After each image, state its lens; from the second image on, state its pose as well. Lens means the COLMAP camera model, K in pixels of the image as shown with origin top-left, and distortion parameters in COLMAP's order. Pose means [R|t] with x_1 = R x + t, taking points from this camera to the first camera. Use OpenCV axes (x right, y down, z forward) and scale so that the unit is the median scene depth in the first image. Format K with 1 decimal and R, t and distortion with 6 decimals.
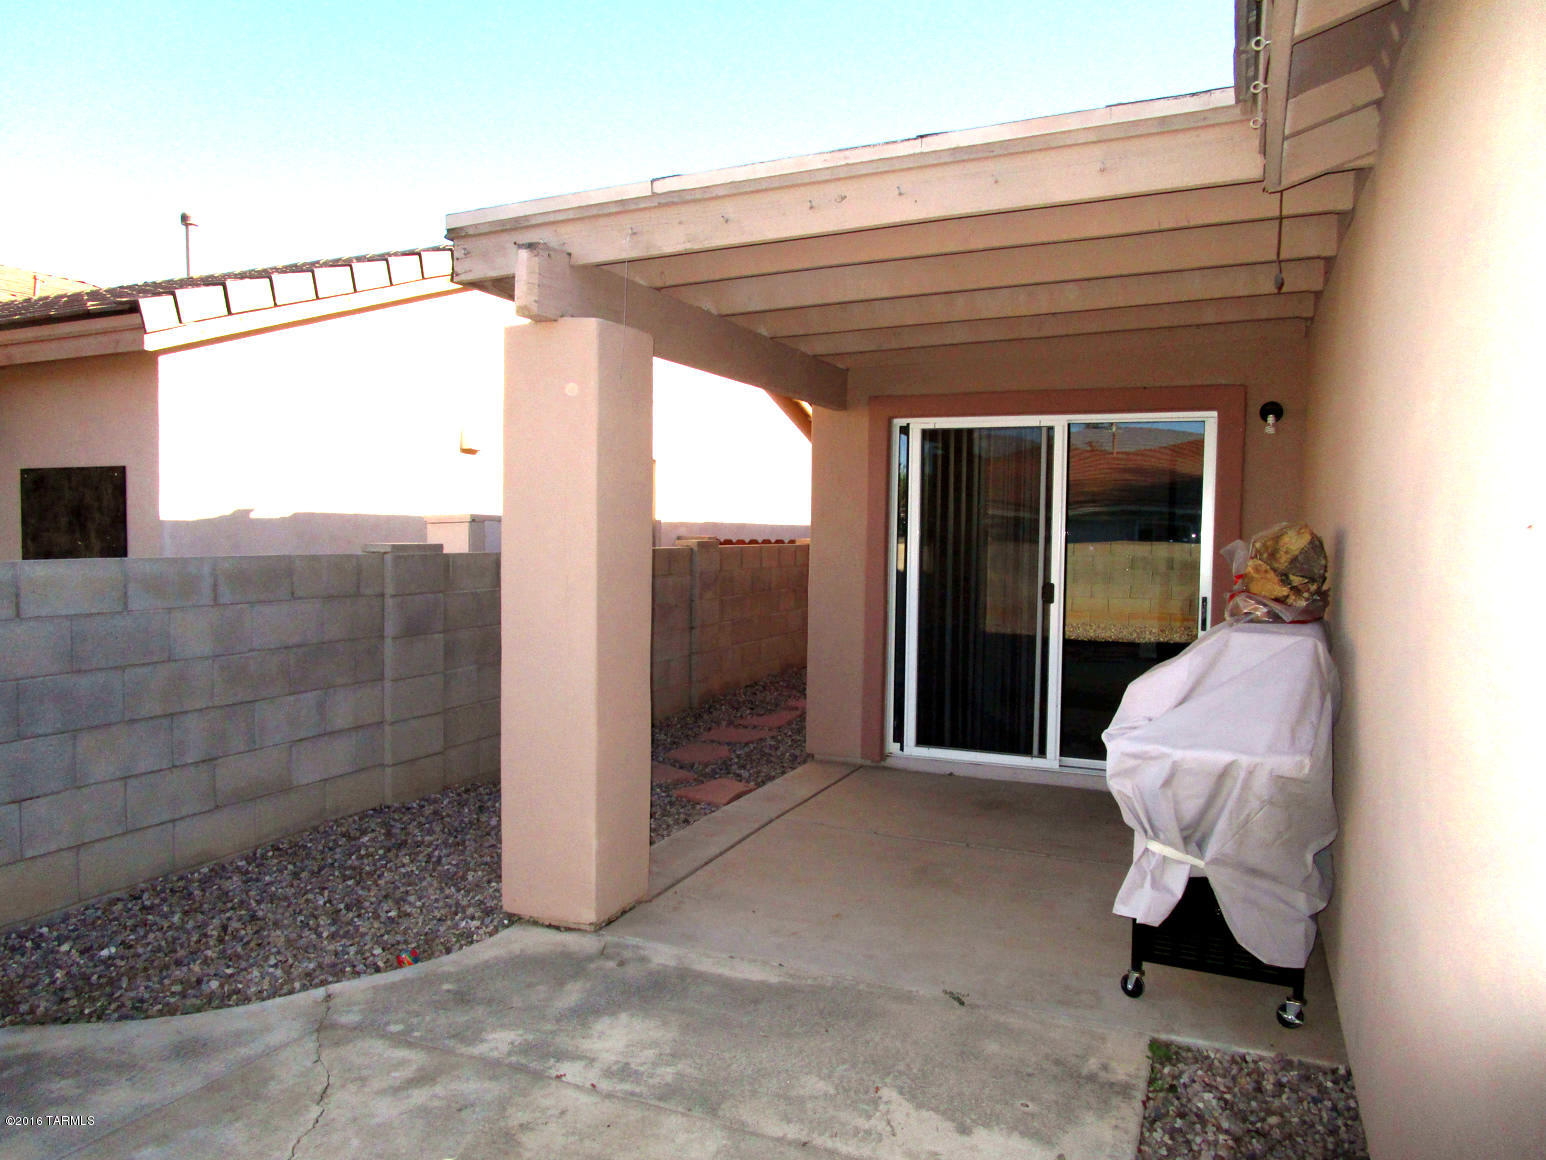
lens RADIAL K [[1125.3, 0, 773.0], [0, 1125.3, 580.0], [0, 0, 1]] dist [0.076772, -0.001006]
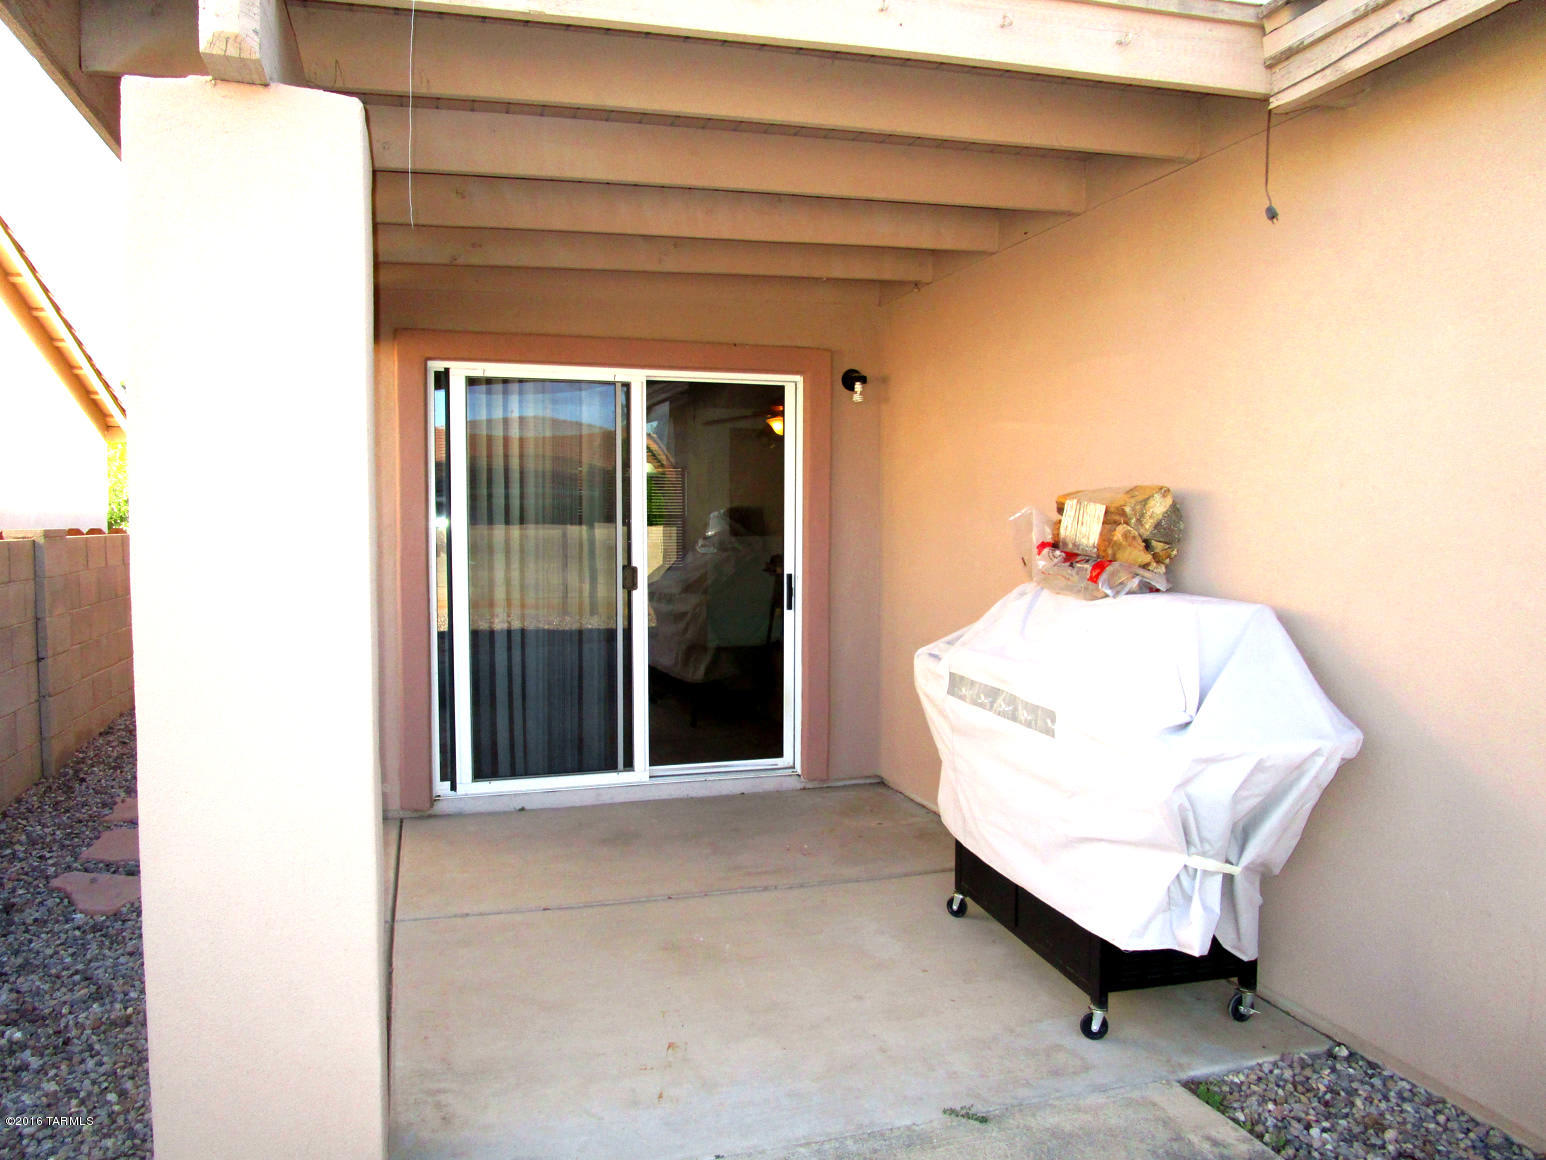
lens RADIAL K [[1127.8, 0, 773.0], [0, 1127.8, 580.0], [0, 0, 1]] dist [-0.008959, 0.003430]
pose [[0.771464, -0.052348, 0.634115, -0.233787], [0.043288, 0.998619, 0.029775, -0.008421], [-0.634798, 0.004479, 0.772665, 0.302615]]
